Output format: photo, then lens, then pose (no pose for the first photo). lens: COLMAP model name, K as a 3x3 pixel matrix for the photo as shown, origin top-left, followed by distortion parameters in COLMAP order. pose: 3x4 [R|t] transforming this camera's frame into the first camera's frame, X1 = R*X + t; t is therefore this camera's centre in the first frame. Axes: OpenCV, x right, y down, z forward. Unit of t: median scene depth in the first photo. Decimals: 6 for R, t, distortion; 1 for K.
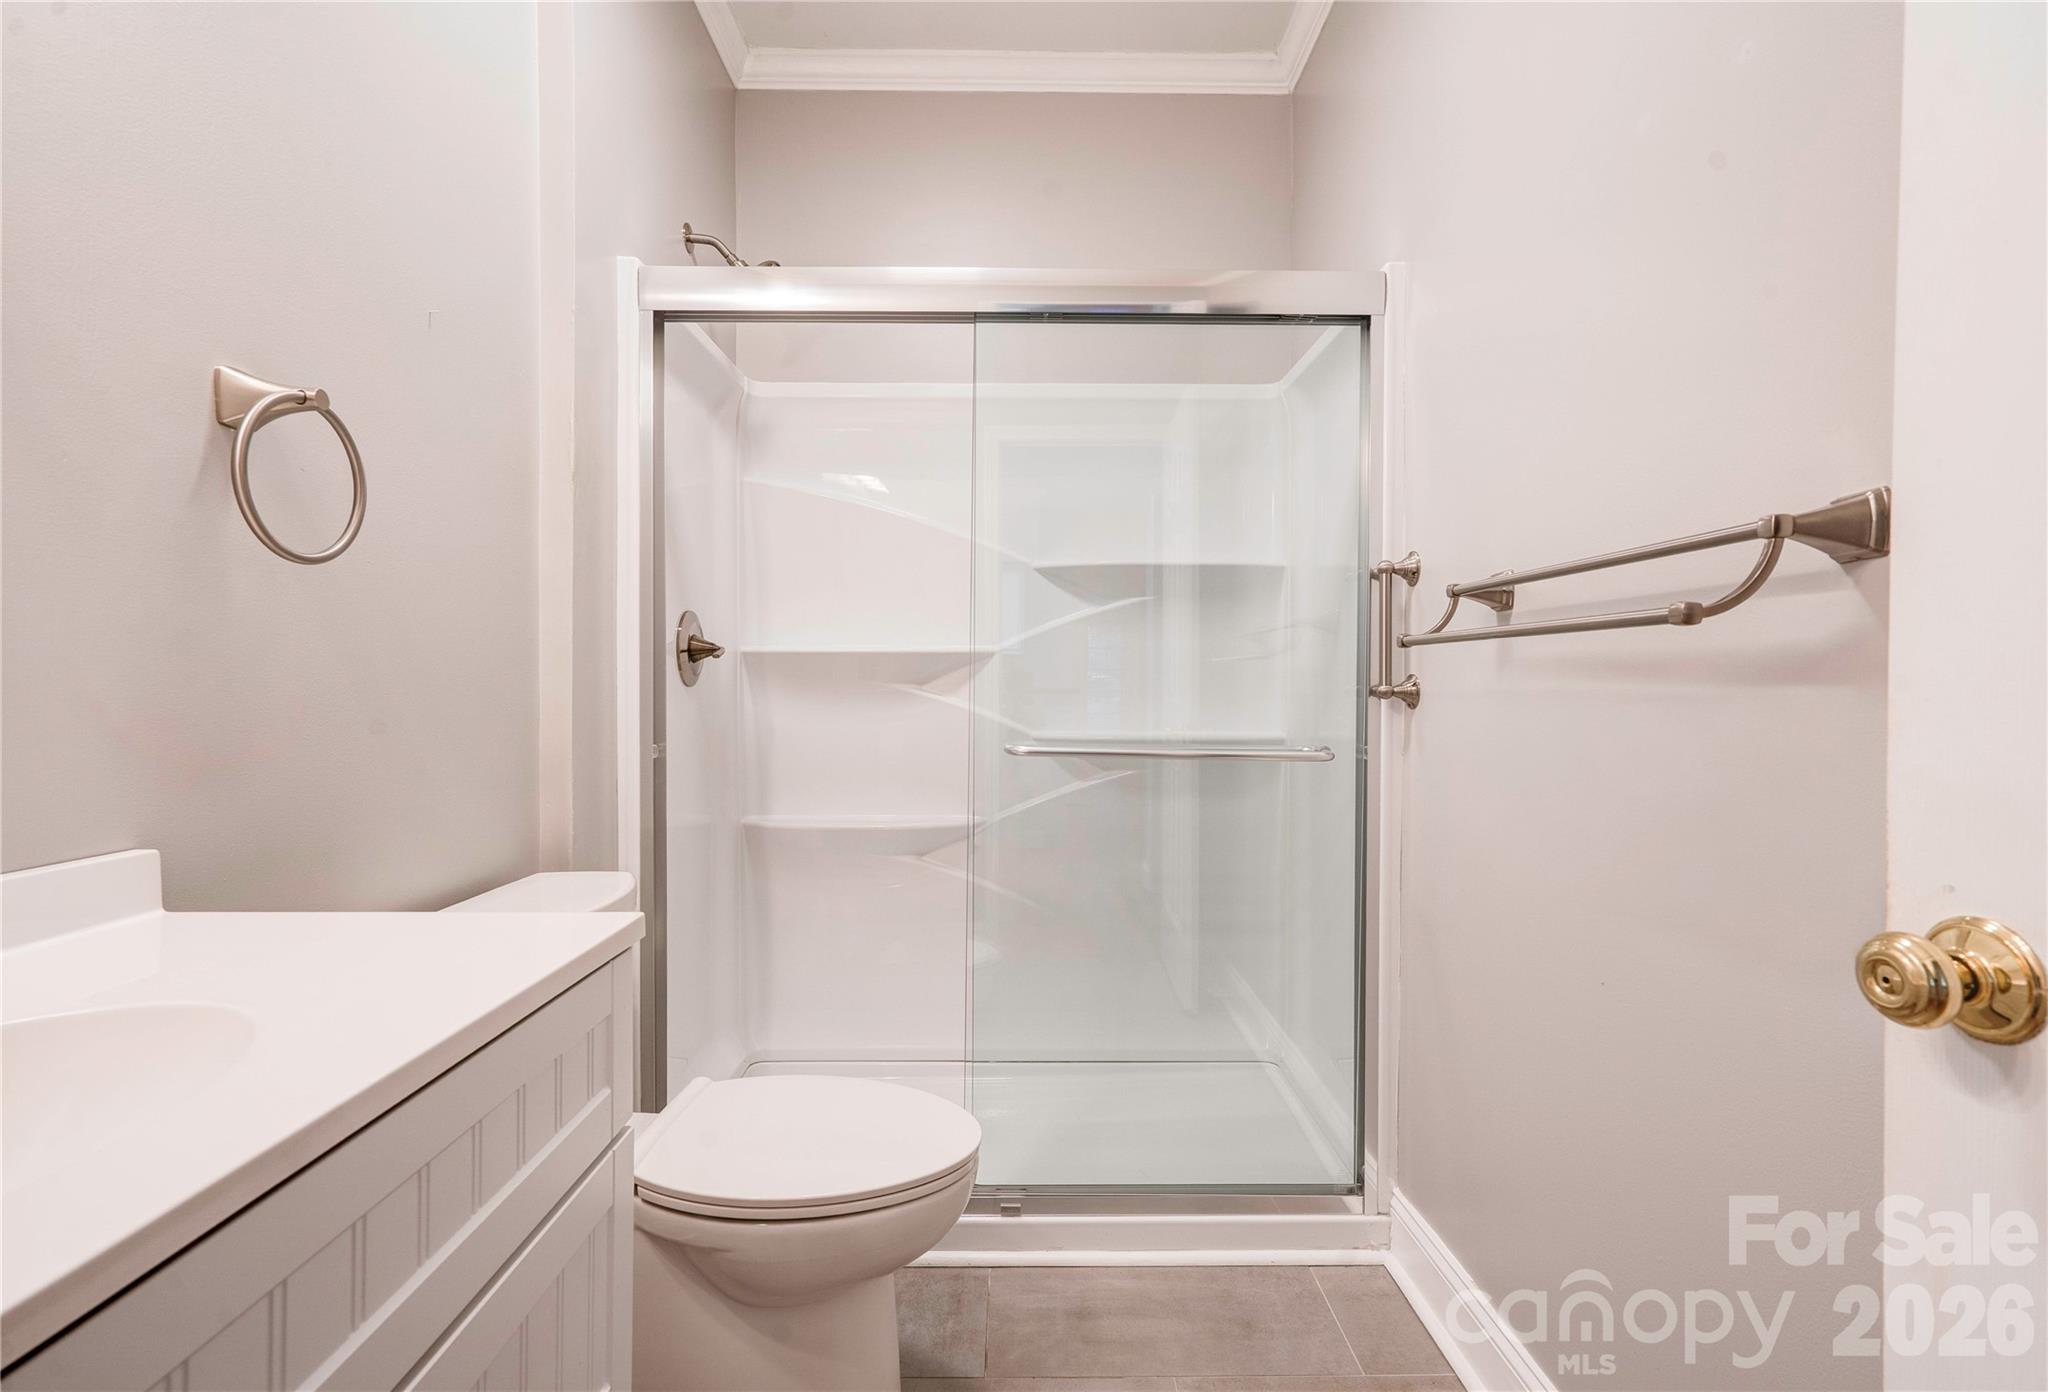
lens RADIAL K [[968.7, 0, 1029.8], [0, 968.7, 690.4], [0, 0, 1]] dist [-0.002823, 0.014589]
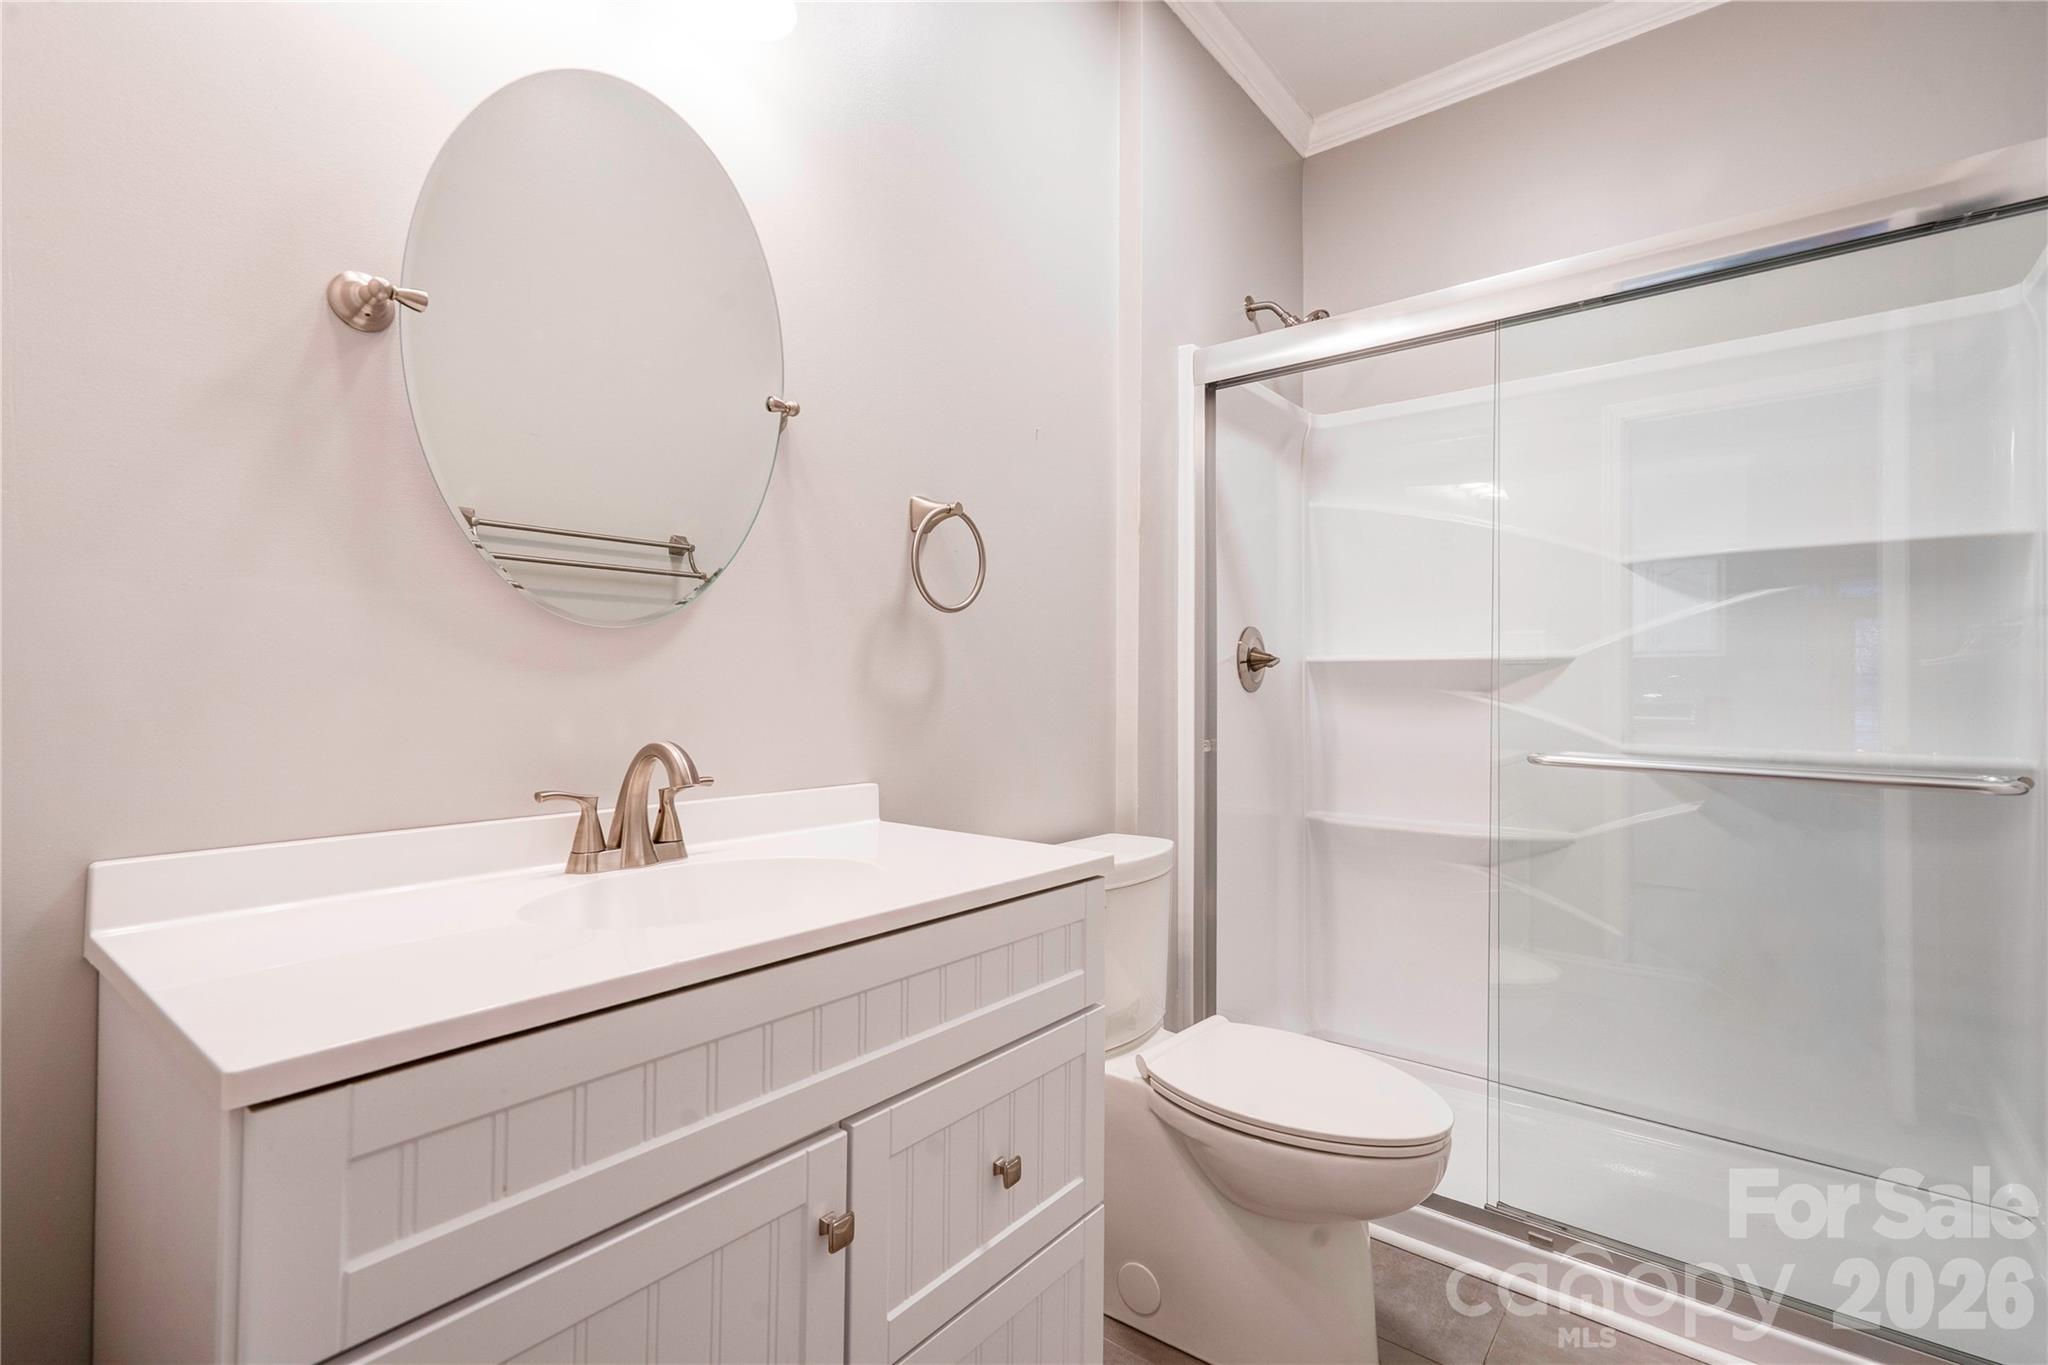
lens RADIAL K [[946.9, 0, 993.9], [0, 946.9, 677.6], [0, 0, 1]] dist [-0.001600, 0.016345]
pose [[0.766072, -0.004969, -0.642735, 0.142583], [-0.008534, 0.999803, -0.017902, 0.001230], [0.642698, 0.019199, 0.765879, -0.063497]]
